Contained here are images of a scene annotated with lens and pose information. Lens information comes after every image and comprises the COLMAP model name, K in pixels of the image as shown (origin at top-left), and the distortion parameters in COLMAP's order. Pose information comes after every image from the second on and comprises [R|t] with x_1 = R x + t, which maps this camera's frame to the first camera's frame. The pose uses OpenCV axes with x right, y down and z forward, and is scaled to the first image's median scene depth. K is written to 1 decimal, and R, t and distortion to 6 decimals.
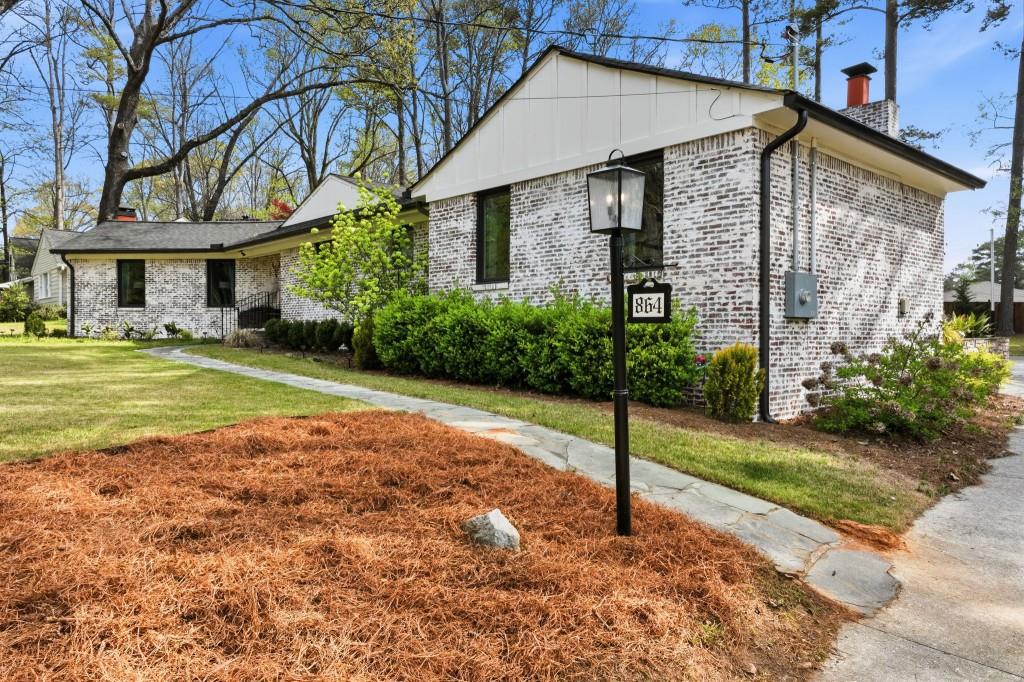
lens RADIAL K [[727.0, 0, 511.8], [0, 727.0, 341.5], [0, 0, 1]] dist [0.000196, 0.003357]
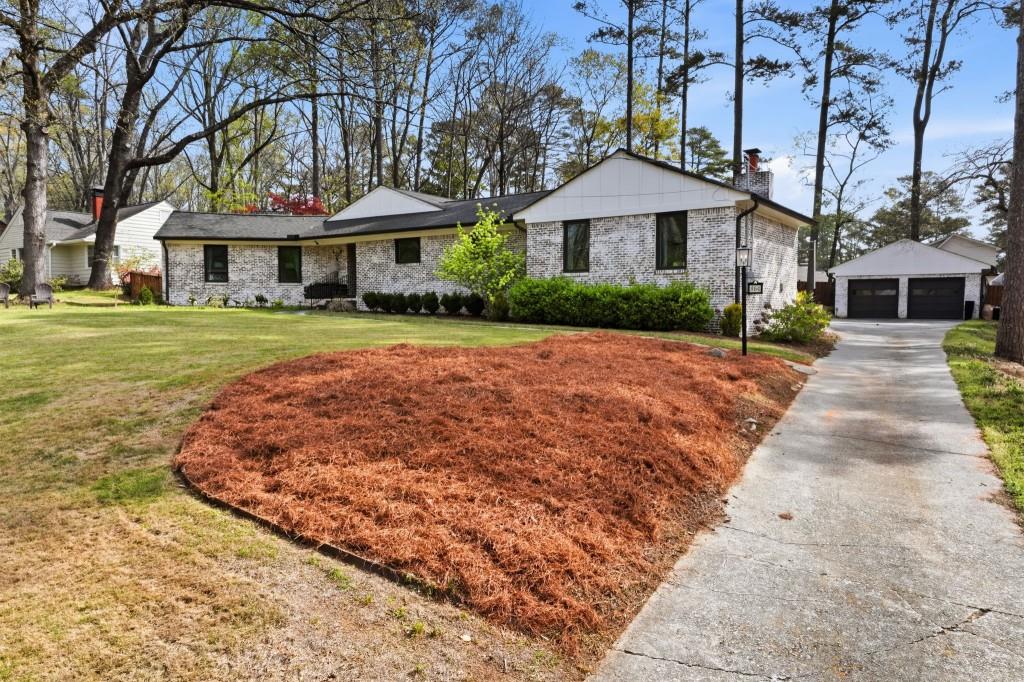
lens RADIAL K [[727.0, 0, 511.9], [0, 727.0, 339.8], [0, 0, 1]] dist [0.000196, 0.003357]
pose [[0.975074, -0.010897, 0.221613, -0.599559], [0.003290, 0.999394, 0.034667, 0.023746], [-0.221856, -0.033073, 0.974518, -0.741970]]
